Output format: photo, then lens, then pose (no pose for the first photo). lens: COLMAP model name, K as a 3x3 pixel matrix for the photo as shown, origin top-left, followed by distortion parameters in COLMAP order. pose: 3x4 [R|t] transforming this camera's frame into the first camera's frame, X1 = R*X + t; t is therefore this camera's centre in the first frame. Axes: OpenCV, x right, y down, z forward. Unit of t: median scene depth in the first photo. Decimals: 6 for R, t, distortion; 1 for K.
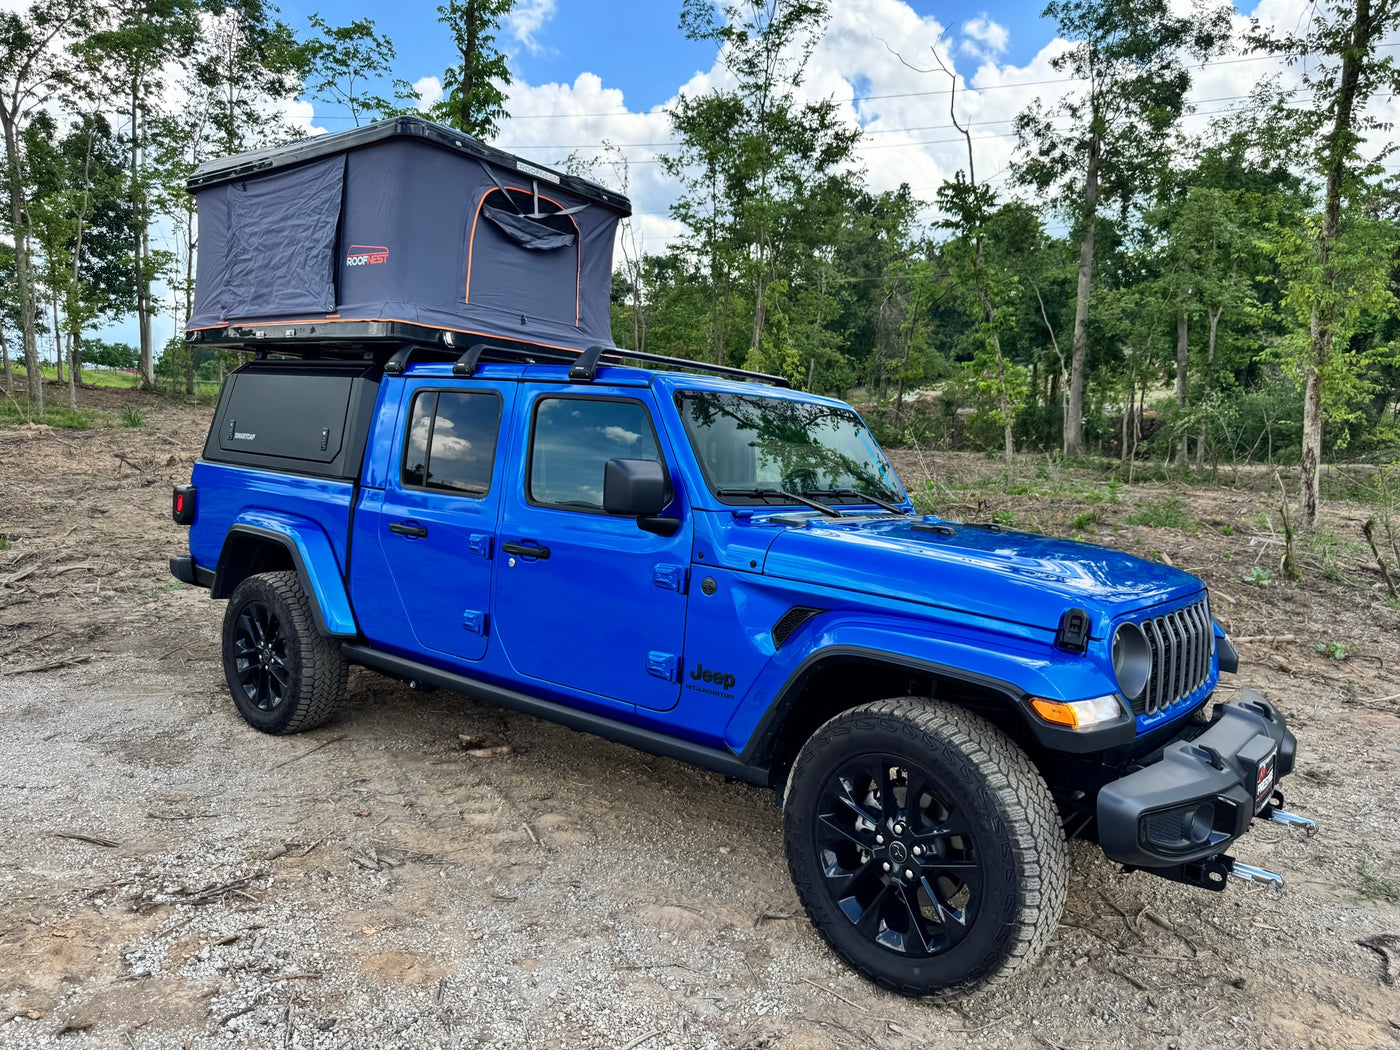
lens RADIAL K [[998.6, 0, 696.8], [0, 998.6, 533.1], [0, 0, 1]] dist [0.018194, -0.020644]
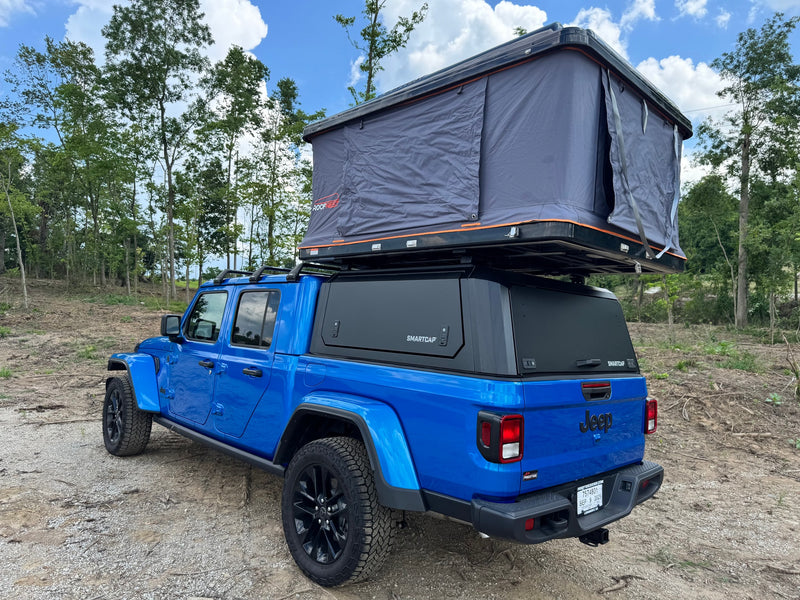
lens RADIAL K [[571.1, 0, 398.4], [0, 571.1, 300.6], [0, 0, 1]] dist [0.007119, -0.007348]
pose [[0.974029, -0.008034, -0.226279, 0.122783], [-0.019549, 0.992655, -0.119394, 0.005065], [0.225576, 0.120716, 0.966718, -0.051993]]
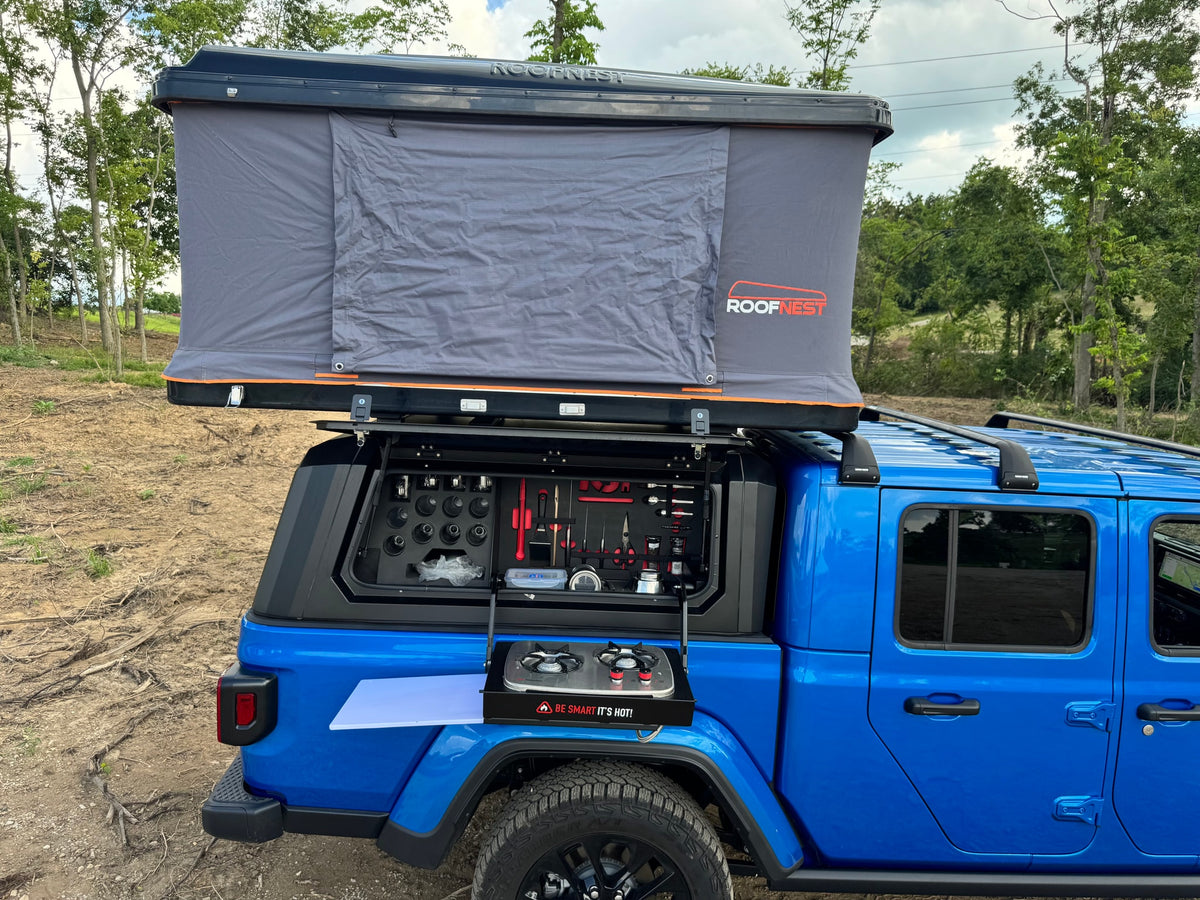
lens RADIAL K [[855.9, 0, 597.3], [0, 855.9, 456.9], [0, 0, 1]] dist [0.018194, -0.020644]
pose [[0.998437, 0.012212, -0.054537, -0.190567], [-0.011997, 0.999919, 0.004269, -0.066615], [0.054585, -0.003608, 0.998503, 0.241376]]
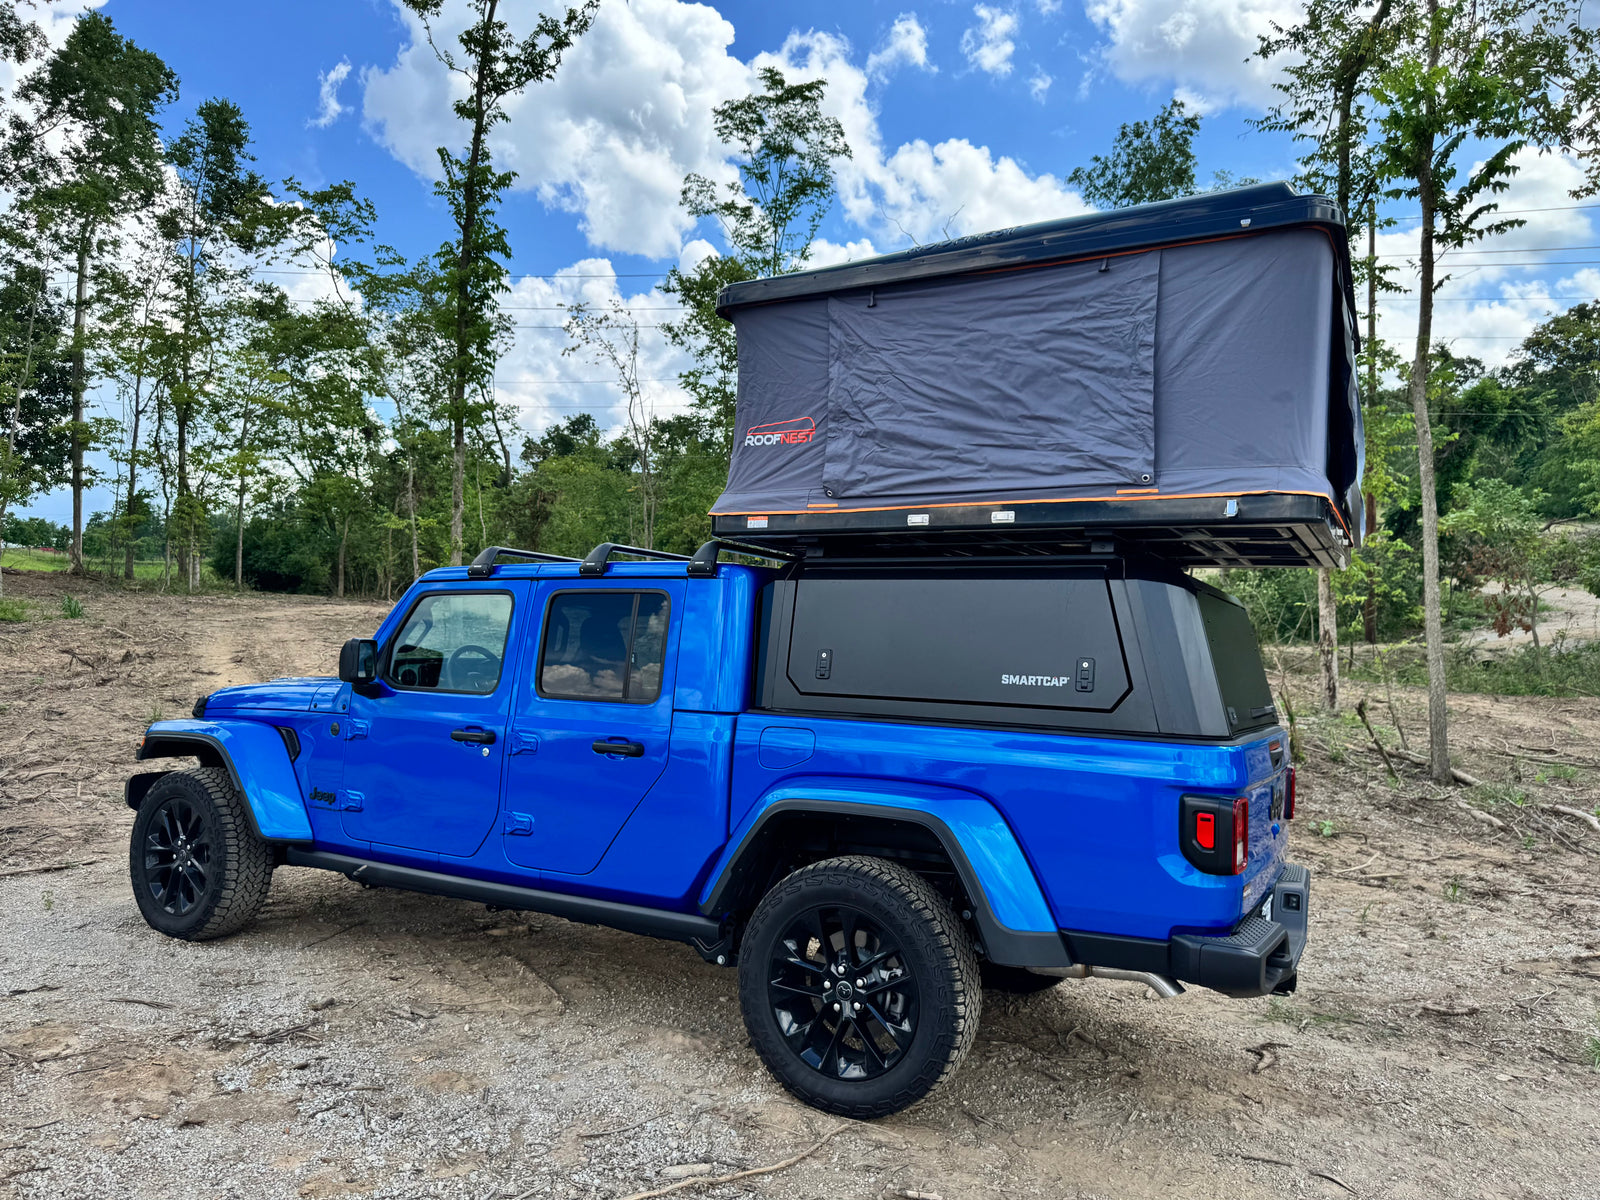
lens RADIAL K [[1141.2, 0, 796.3], [0, 1141.2, 609.3], [0, 0, 1]] dist [0.018194, -0.020644]
pose [[0.997363, -0.009201, 0.071983, 0.005684], [0.016656, 0.994473, -0.103660, 0.003420], [-0.070632, 0.104585, 0.992005, -0.093281]]
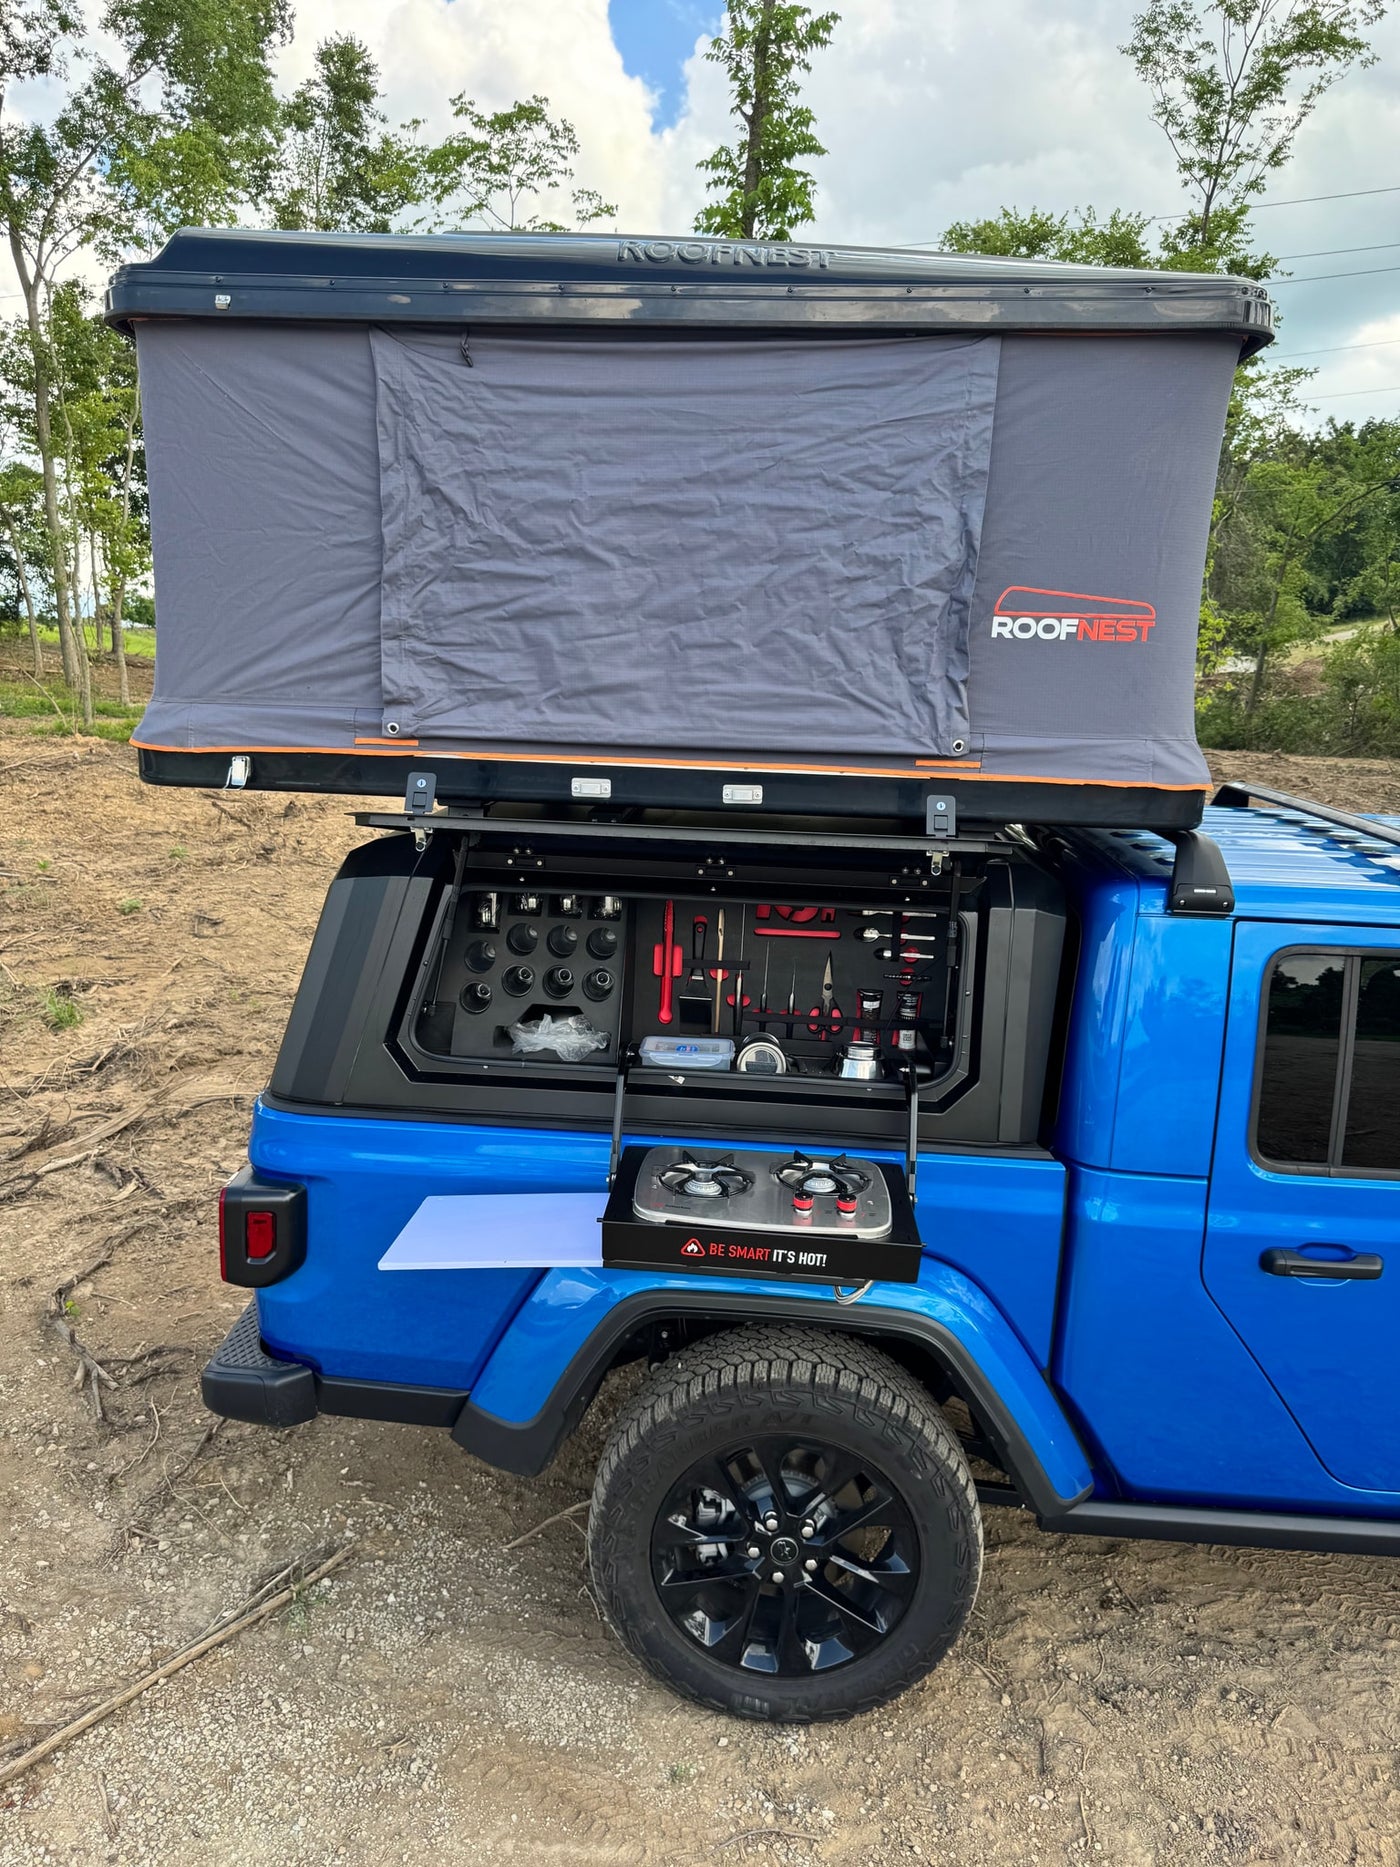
lens RADIAL K [[1327.0, 0, 698.8], [0, 1327.0, 940.3], [0, 0, 1]] dist [0.042881, -0.057978]
pose [[0.990234, 0.027832, -0.136608, -0.186737], [-0.017989, 0.997187, 0.072767, -0.068891], [0.138249, -0.069599, 0.987949, 0.240451]]
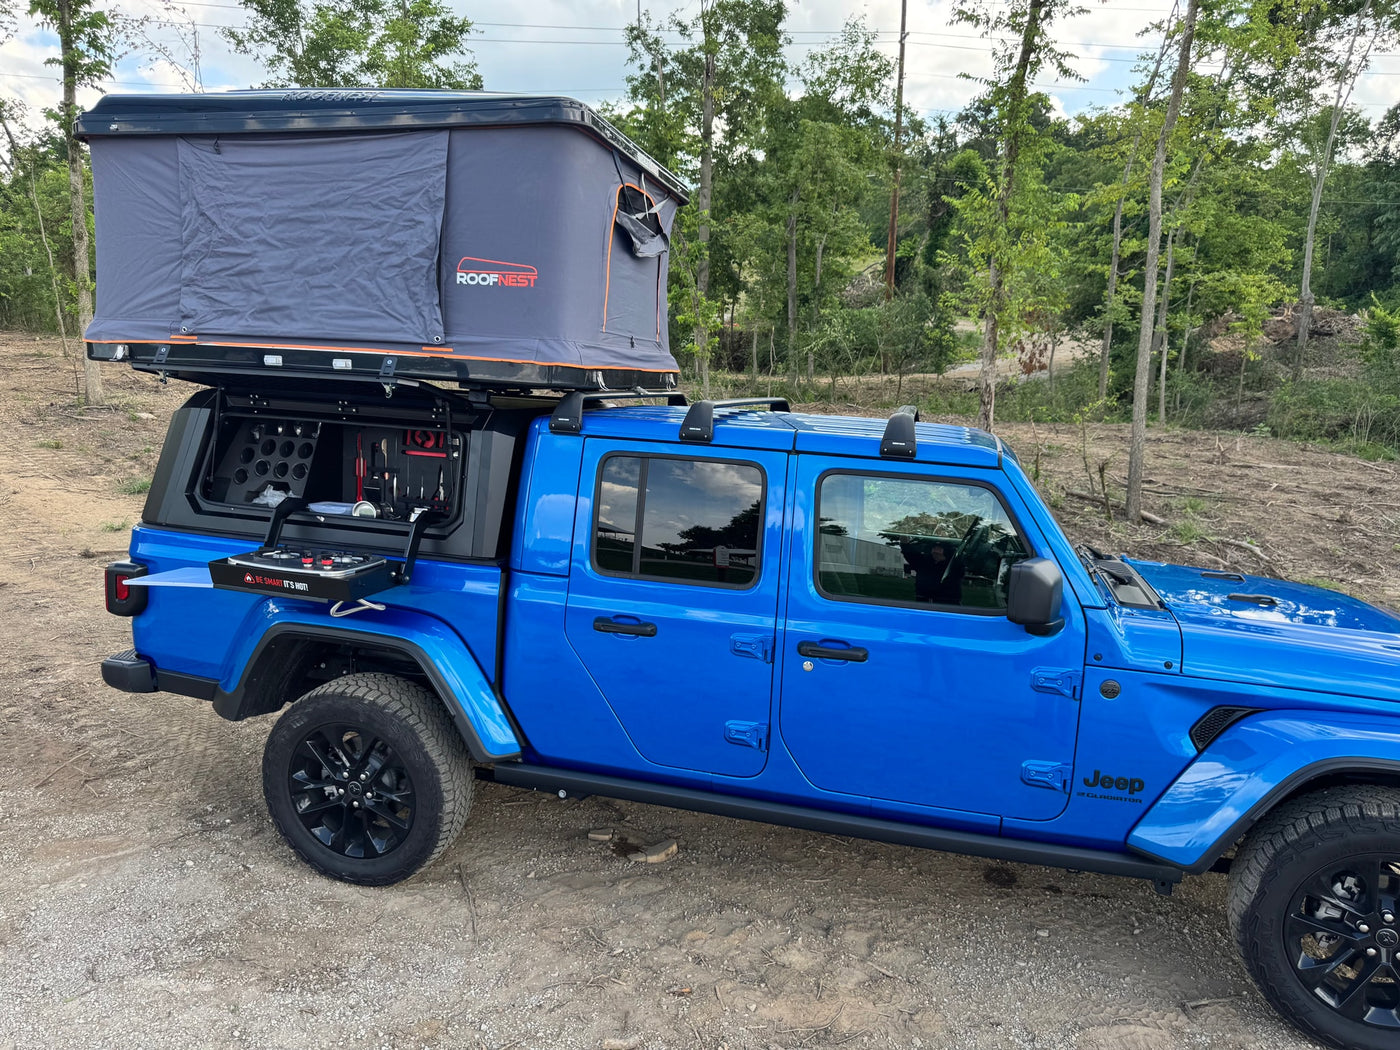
lens RADIAL K [[998.6, 0, 696.8], [0, 998.6, 533.1], [0, 0, 1]] dist [0.018194, -0.020644]
pose [[0.912779, -0.084041, 0.399715, -0.174400], [0.045131, 0.993363, 0.105796, -0.051982], [-0.405953, -0.078529, 0.910514, 0.074754]]
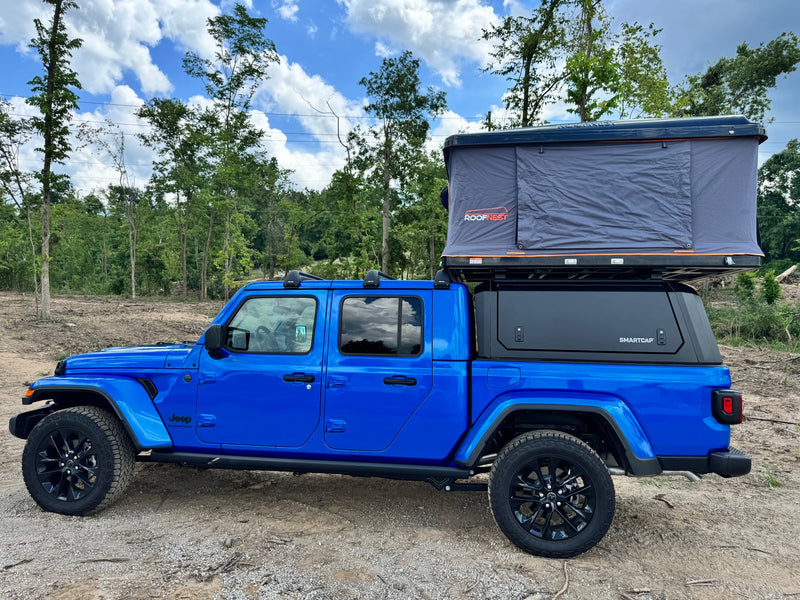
lens RADIAL K [[566.9, 0, 402.5], [0, 566.9, 311.3], [0, 0, 1]] dist [0.036094, -0.043420]
pose [[0.909939, -0.026143, 0.413916, -0.139873], [0.055485, 0.996713, -0.059025, -0.010510], [-0.411013, 0.076675, 0.908399, -0.039281]]
